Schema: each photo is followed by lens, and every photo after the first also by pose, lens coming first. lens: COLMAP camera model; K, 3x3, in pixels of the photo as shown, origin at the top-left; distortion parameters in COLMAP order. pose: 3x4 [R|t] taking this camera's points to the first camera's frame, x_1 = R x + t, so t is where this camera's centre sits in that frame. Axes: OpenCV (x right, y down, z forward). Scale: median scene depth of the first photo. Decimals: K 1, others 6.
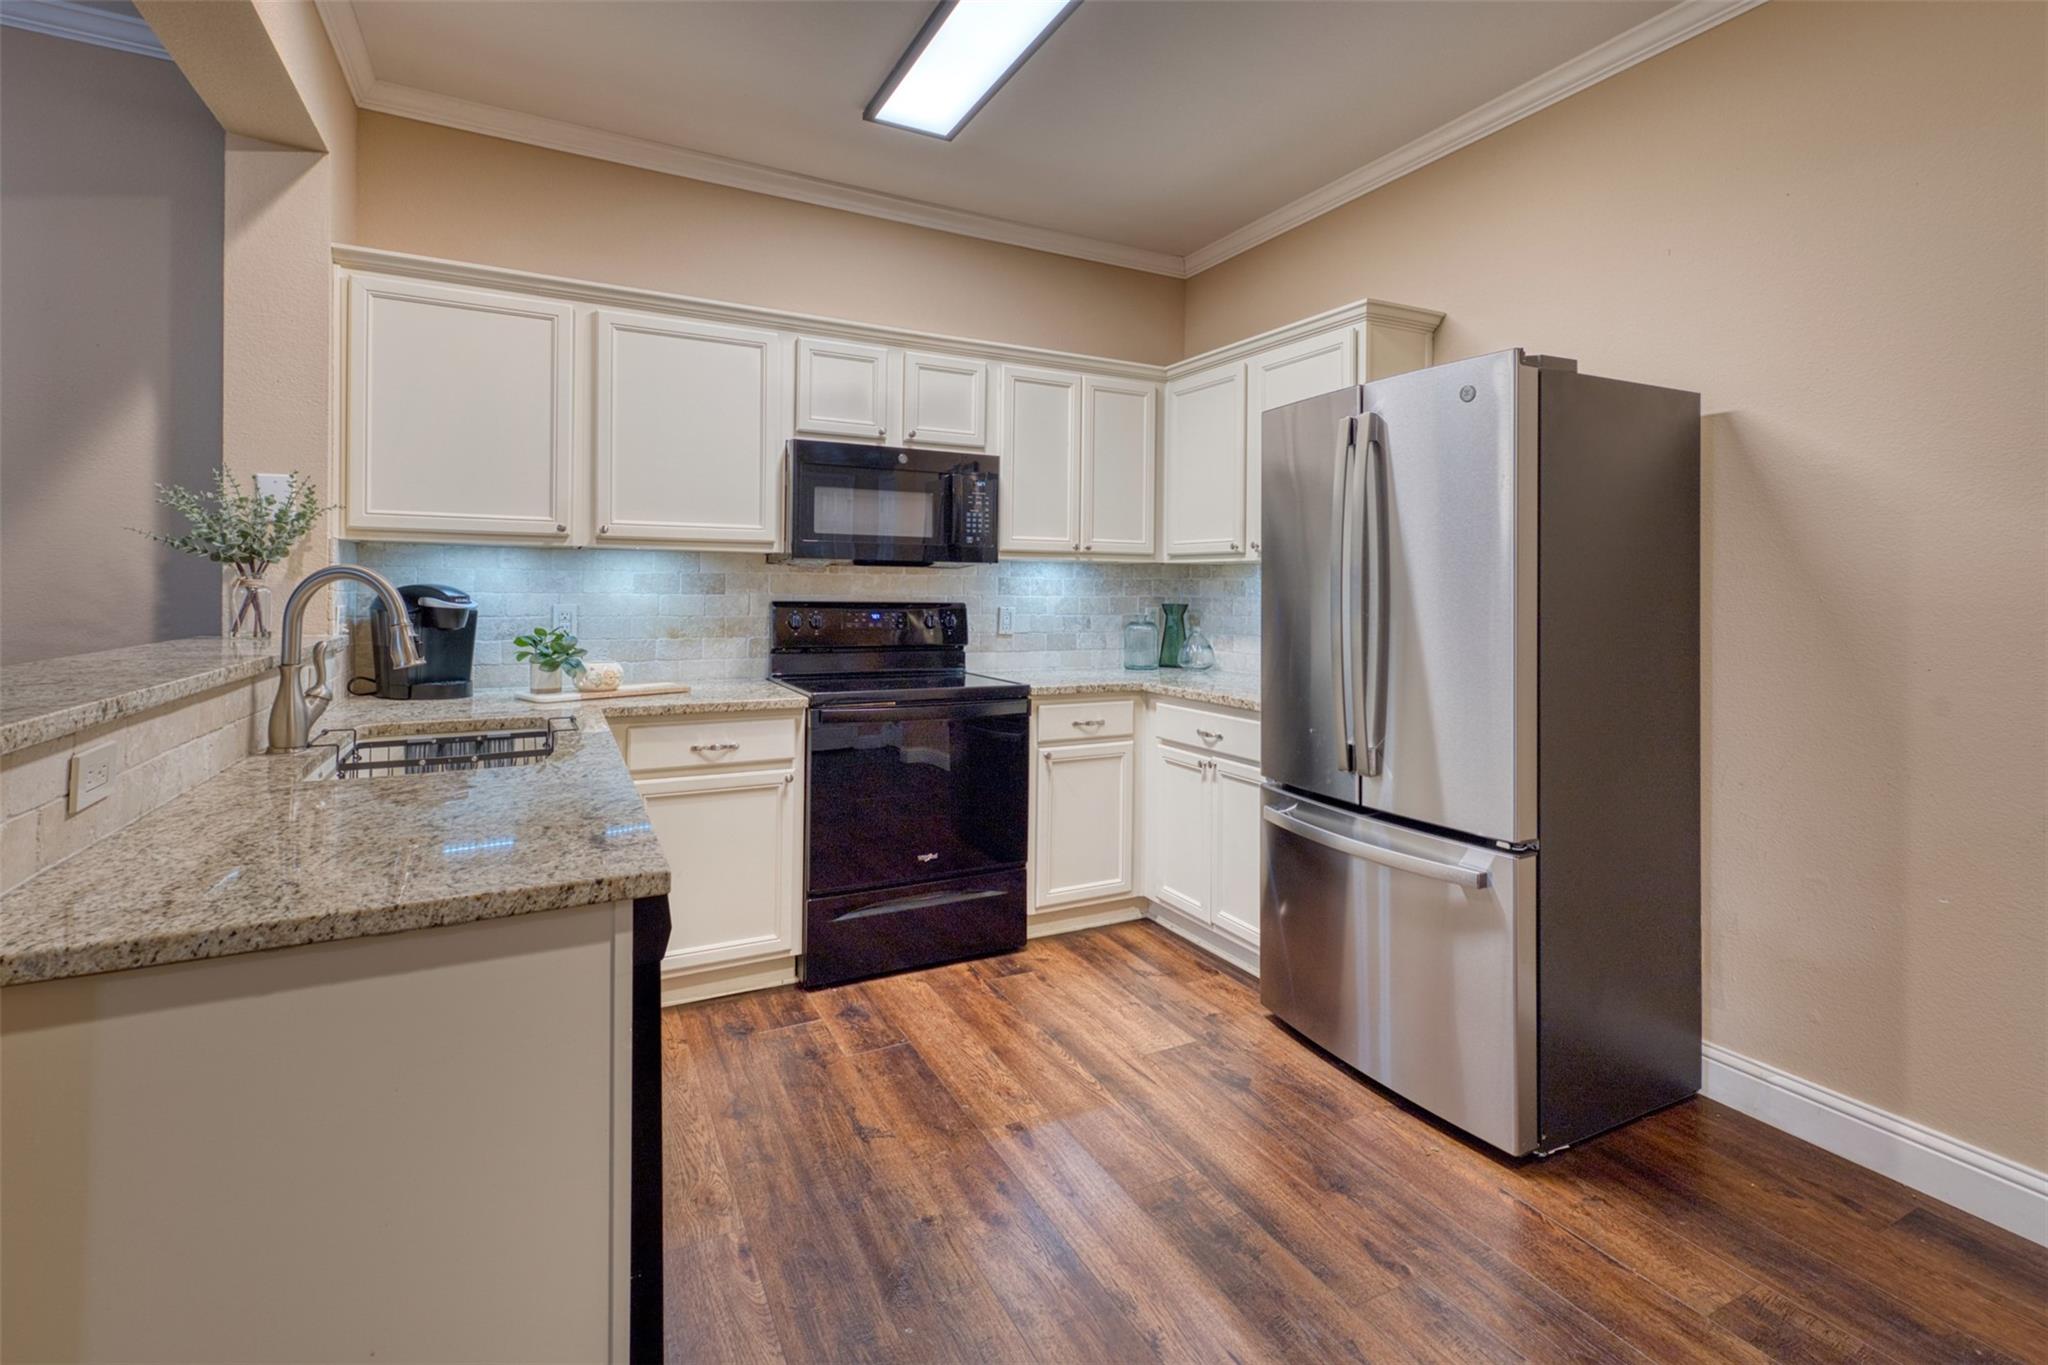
lens RADIAL K [[923.0, 0, 1060.1], [0, 923.0, 589.3], [0, 0, 1]] dist [0.000537, 0.001348]
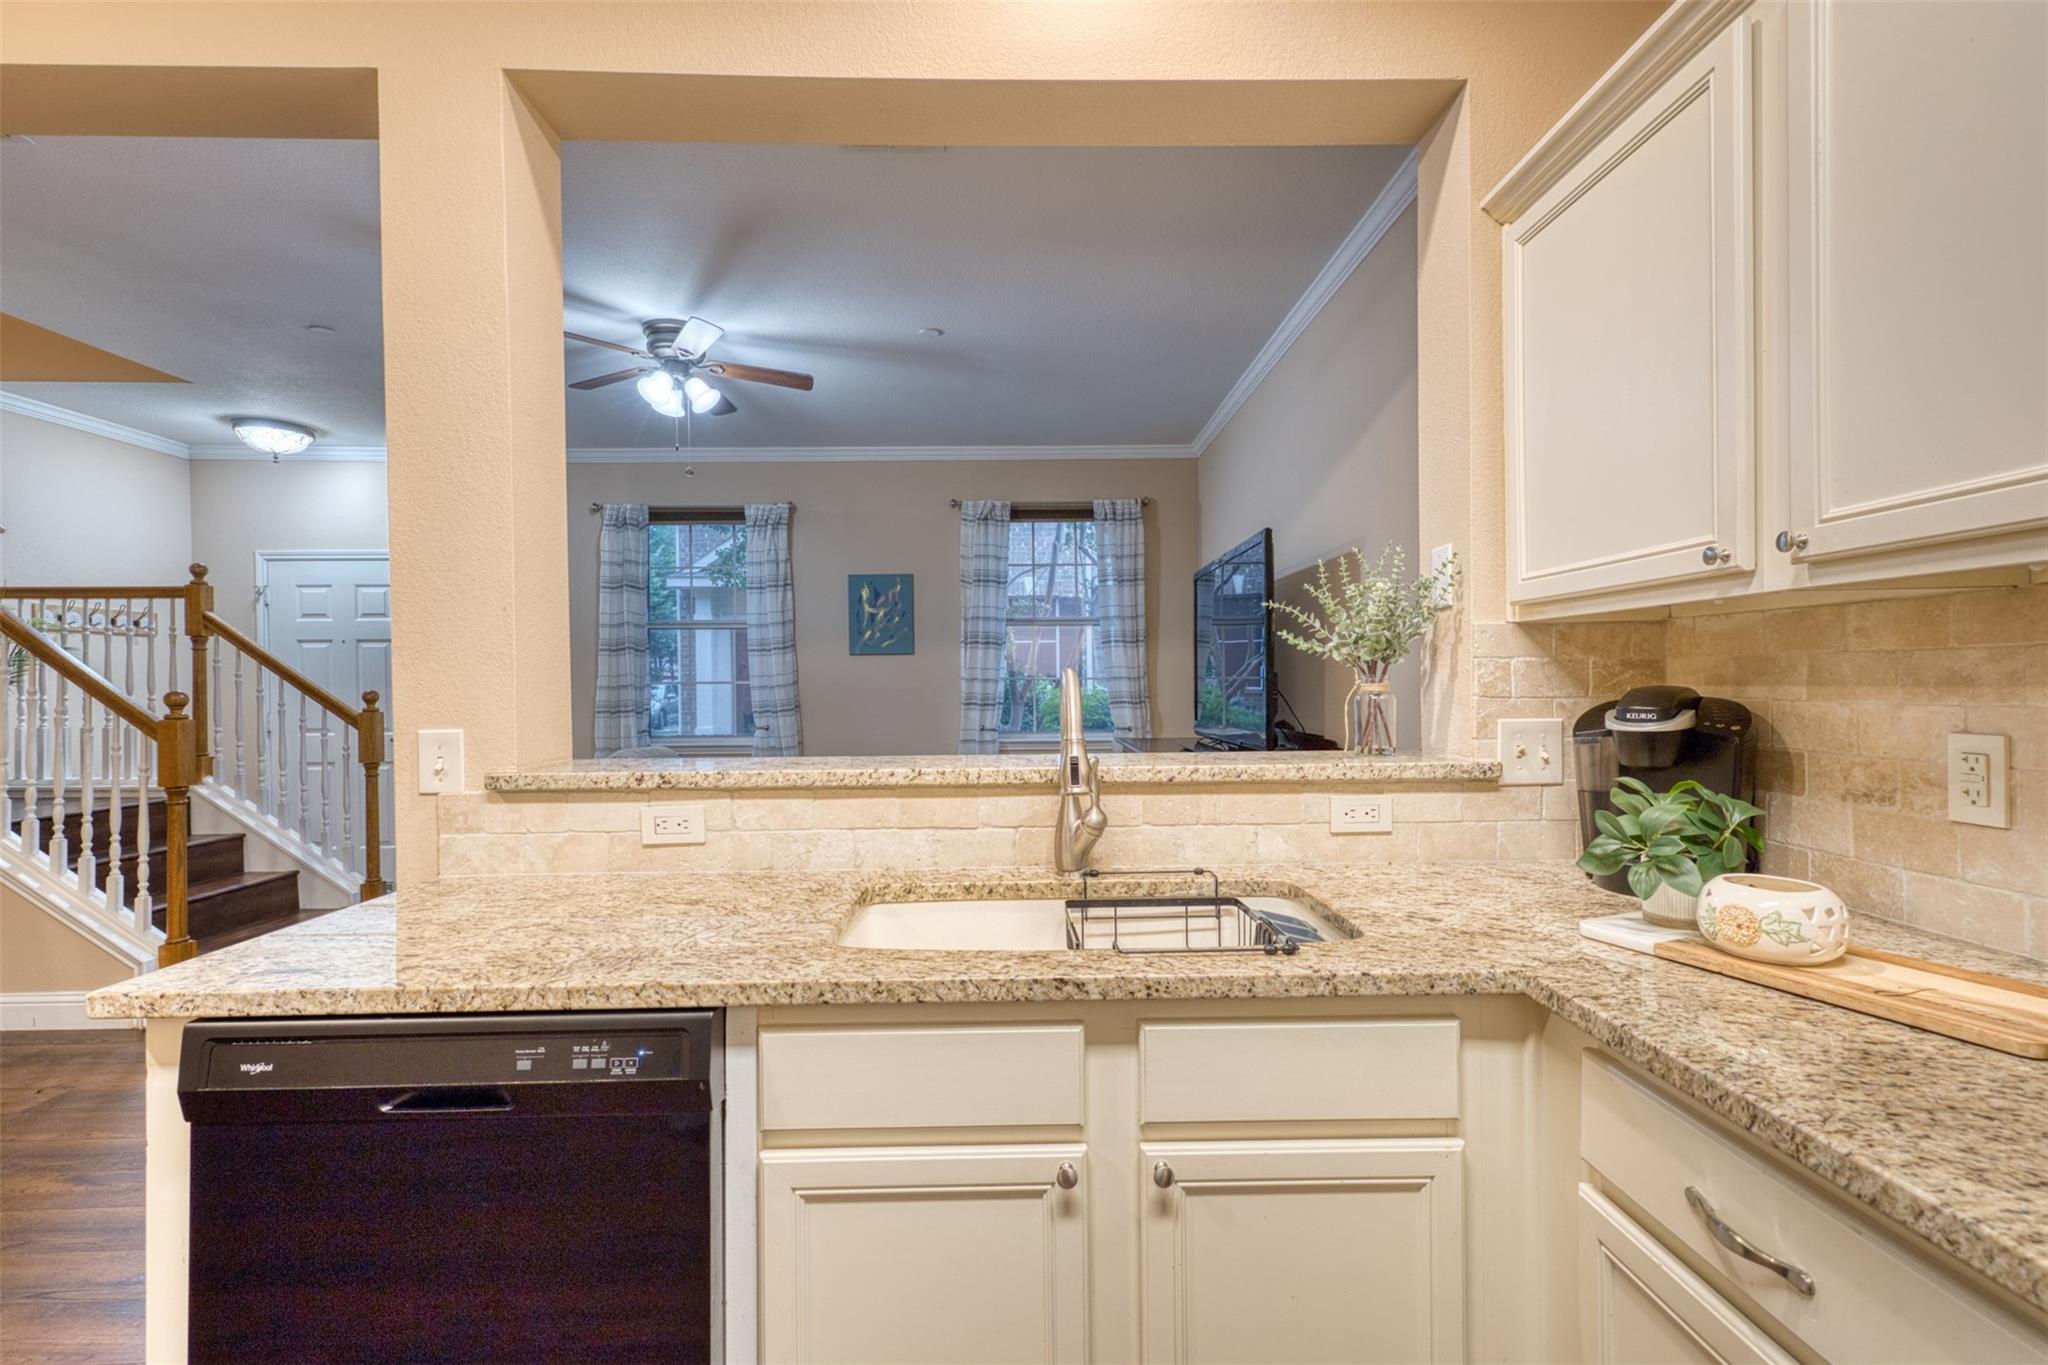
lens RADIAL K [[923.0, 0, 1016.4], [0, 923.0, 689.8], [0, 0, 1]] dist [0.000537, 0.001348]
pose [[-0.459533, 0.000371, -0.888160, -0.000192], [0.006818, 0.999972, -0.003111, -0.003333], [0.888134, -0.007485, -0.459523, 0.816534]]
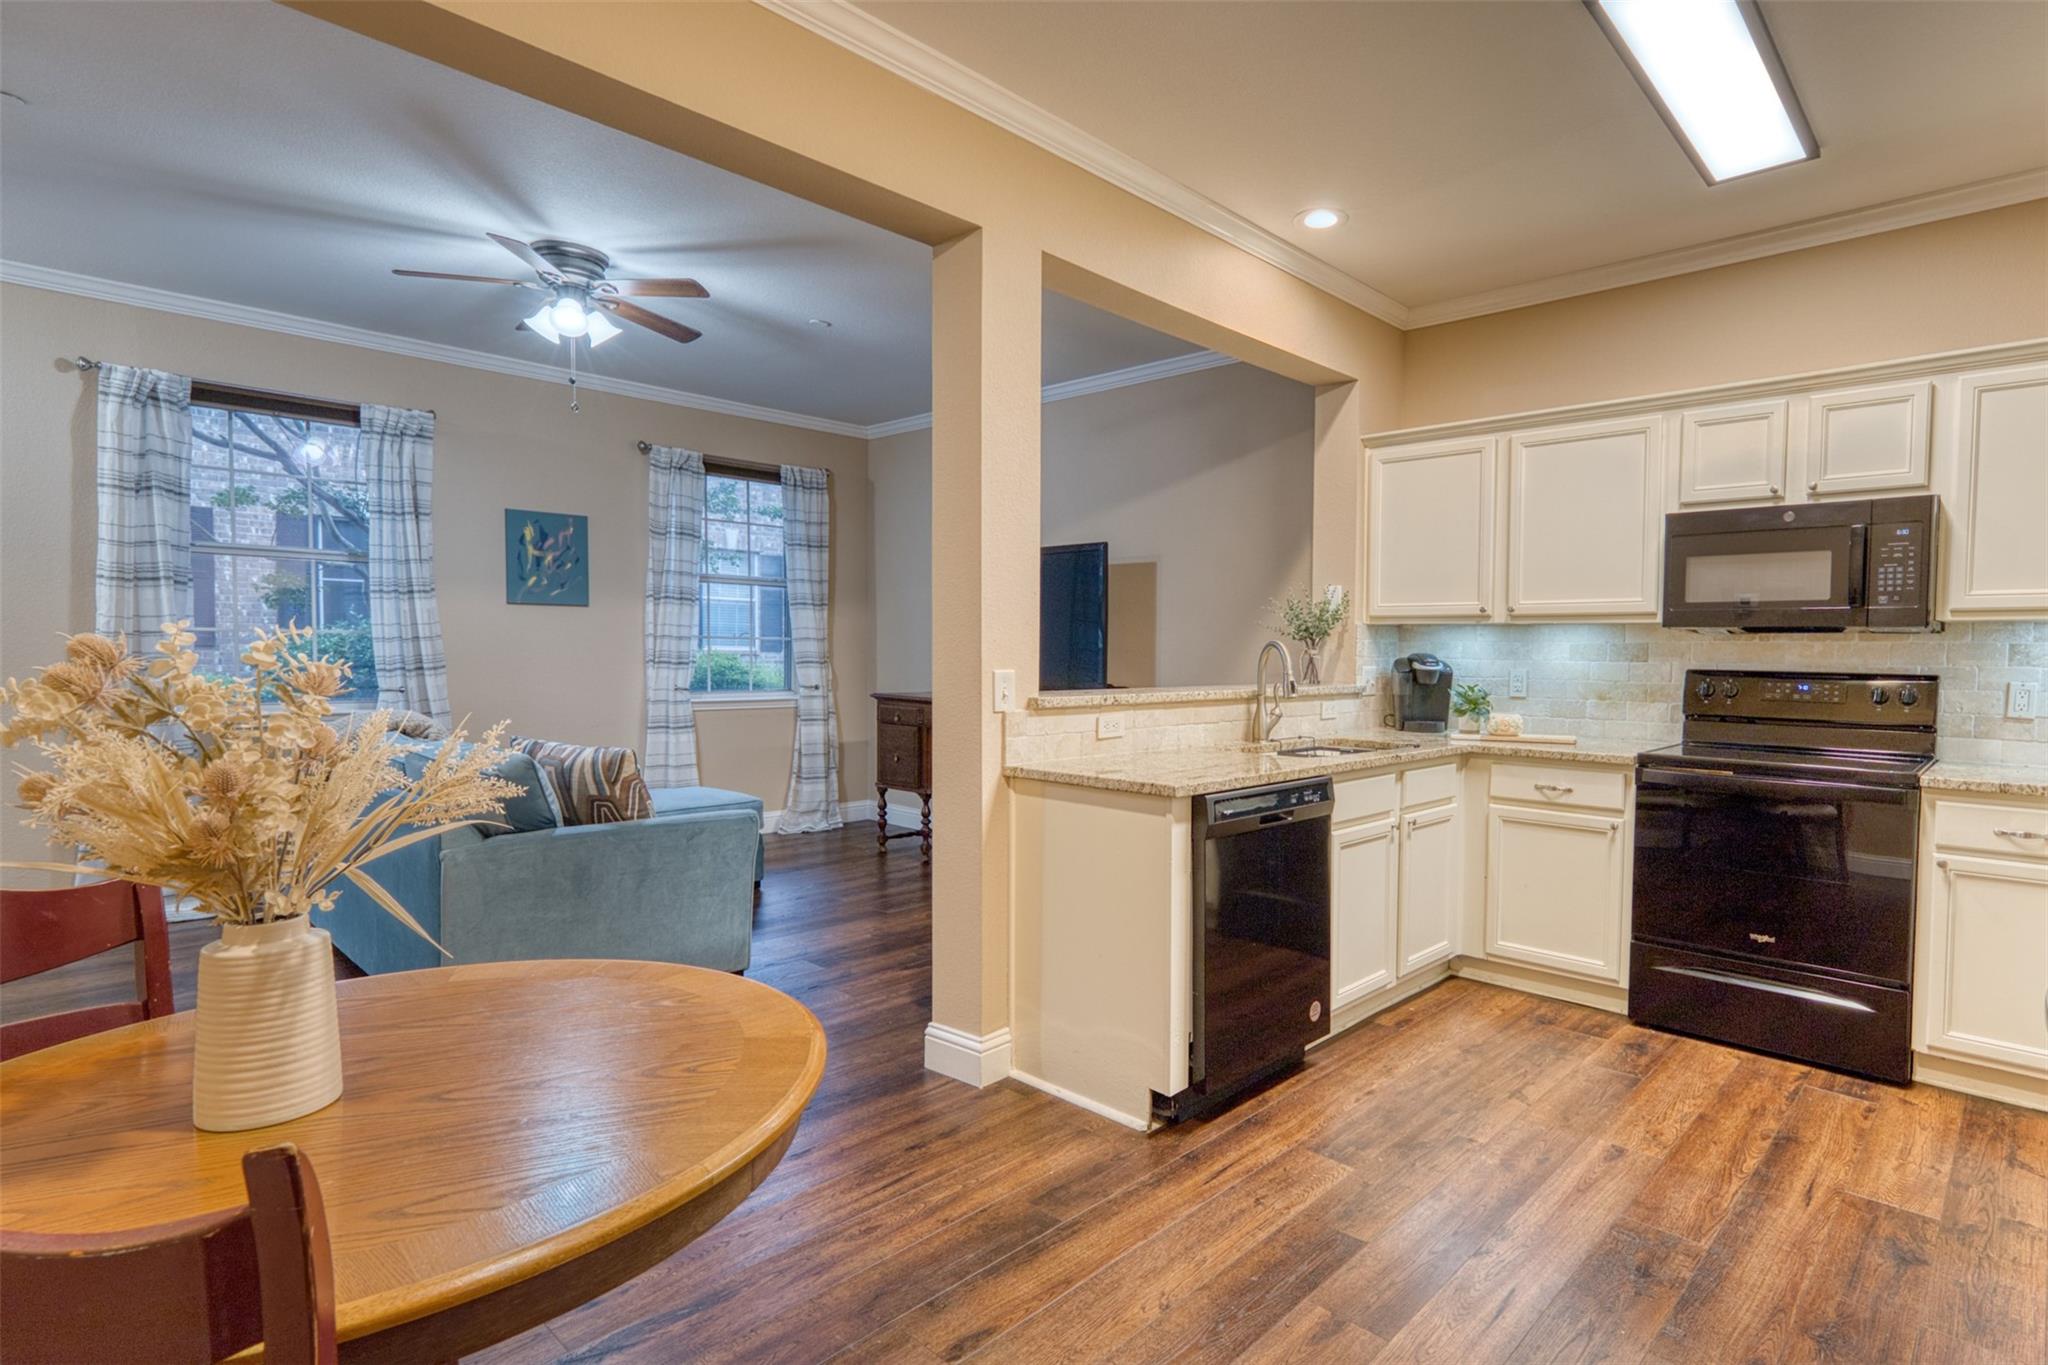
lens RADIAL K [[1046.3, 0, 1177.3], [0, 1046.3, 693.3], [0, 0, 1]] dist [0.006604, -0.002463]
pose [[0.363650, 0.033657, -0.930928, 0.628680], [-0.006257, 0.999413, 0.033689, 0.004524], [0.931515, -0.006427, 0.363647, 0.045871]]
